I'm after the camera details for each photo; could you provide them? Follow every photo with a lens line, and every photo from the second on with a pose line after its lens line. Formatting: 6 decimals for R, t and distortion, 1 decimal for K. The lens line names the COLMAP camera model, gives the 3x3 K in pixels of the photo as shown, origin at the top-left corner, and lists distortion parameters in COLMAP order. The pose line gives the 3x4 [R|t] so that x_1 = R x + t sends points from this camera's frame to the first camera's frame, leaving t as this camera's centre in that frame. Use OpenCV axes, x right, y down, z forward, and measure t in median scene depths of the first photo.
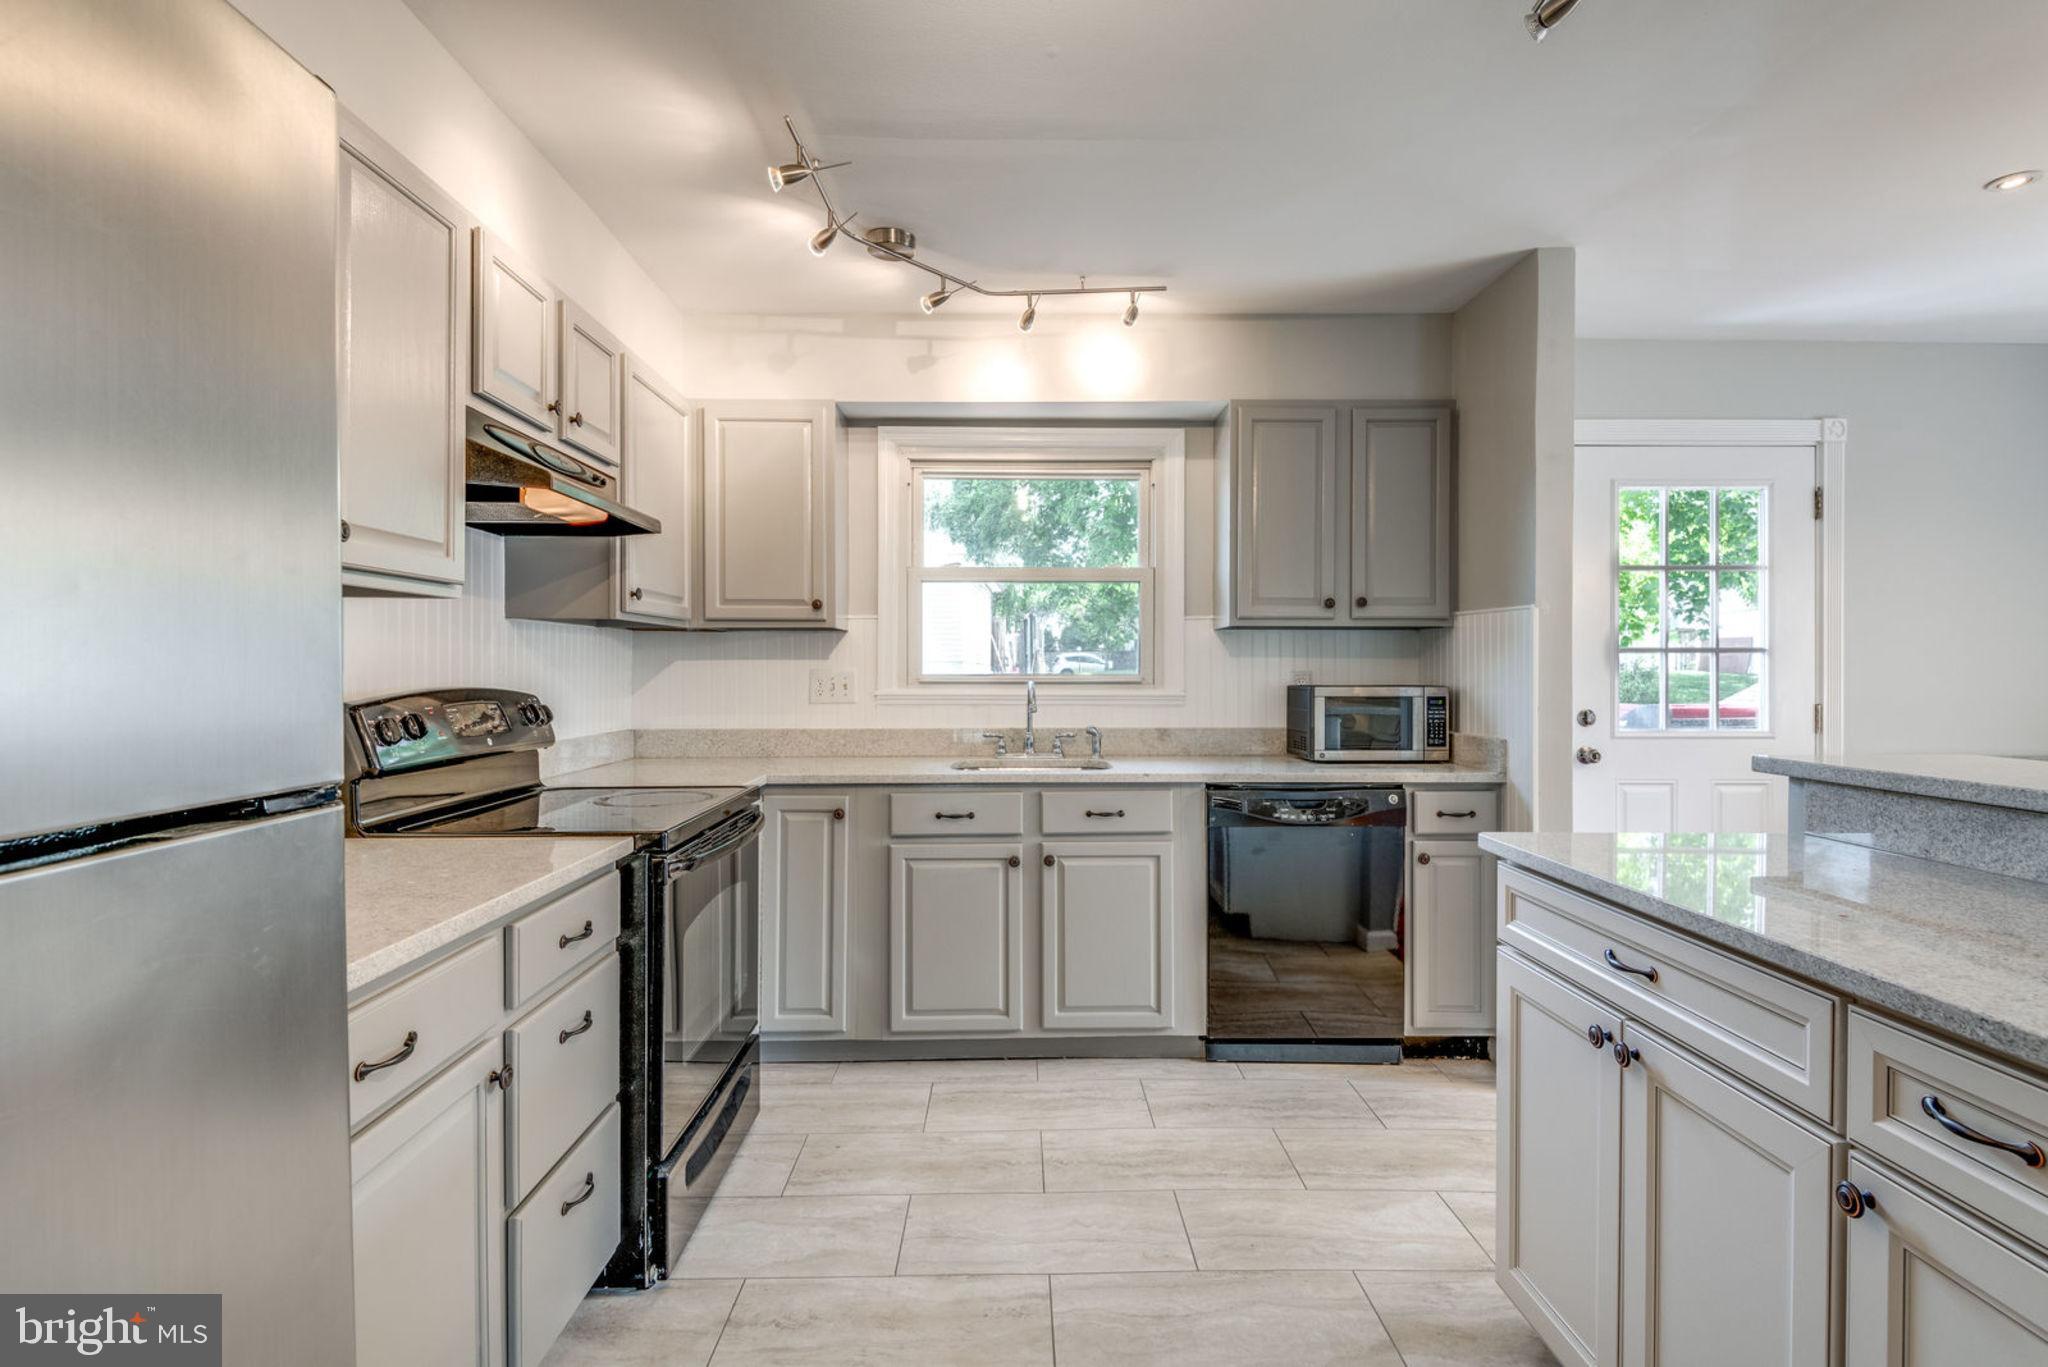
lens RADIAL K [[971.3, 0, 1024.0], [0, 971.3, 683.5], [0, 0, 1]] dist [0.000631, -0.000753]
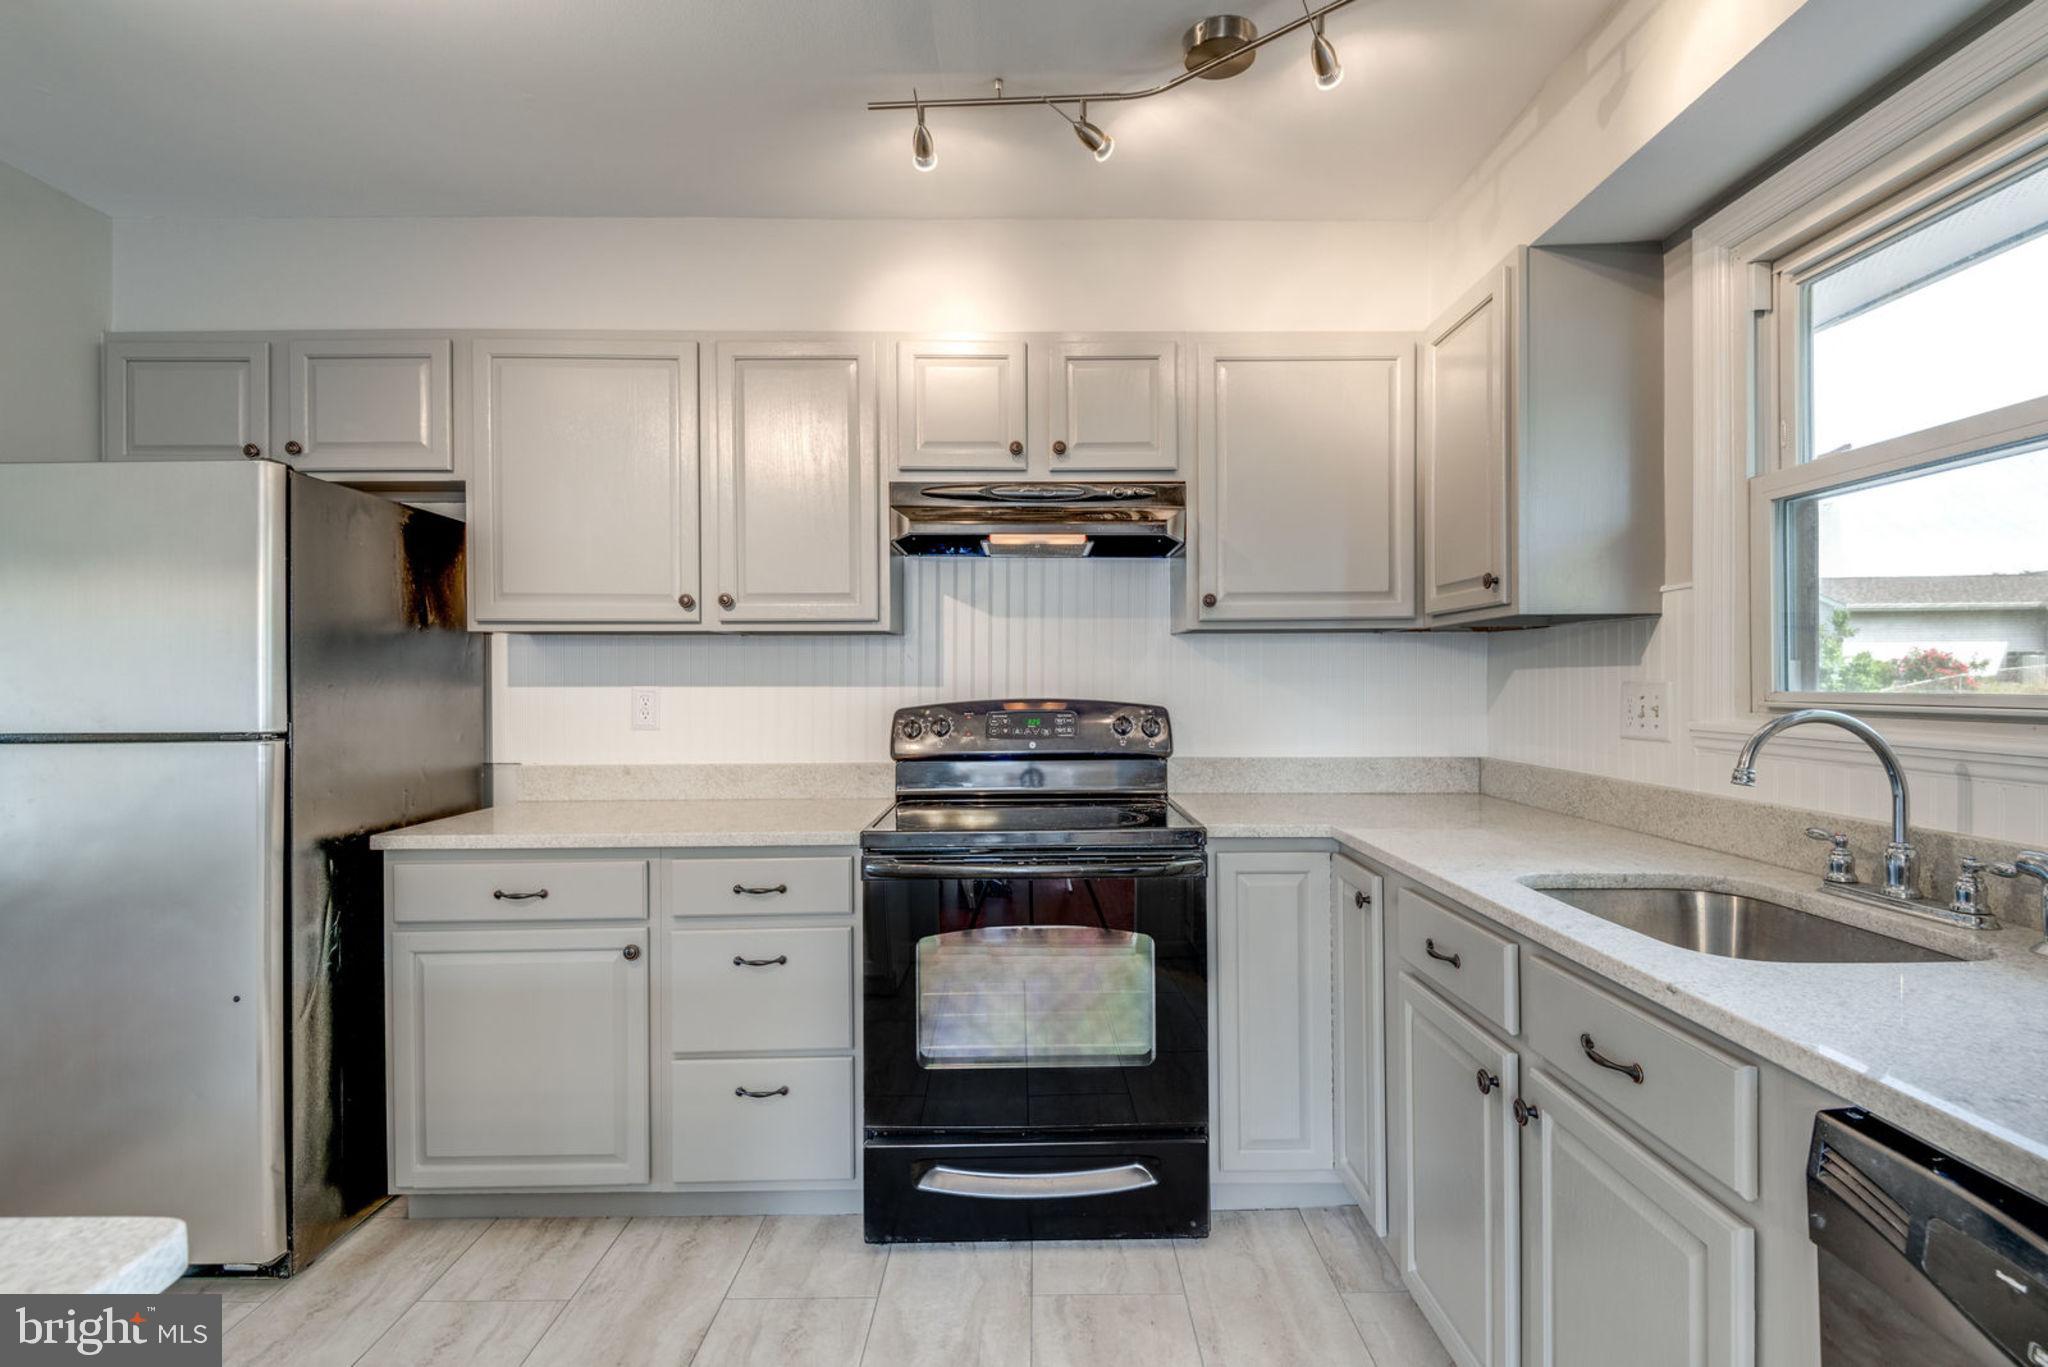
lens RADIAL K [[971.3, 0, 1024.0], [0, 971.3, 683.5], [0, 0, 1]] dist [0.000631, -0.000753]
pose [[-0.001060, 0.006424, -0.999979, 0.461349], [0.000111, 0.999979, 0.006424, -0.020443], [0.999999, -0.000104, -0.001060, 0.741362]]
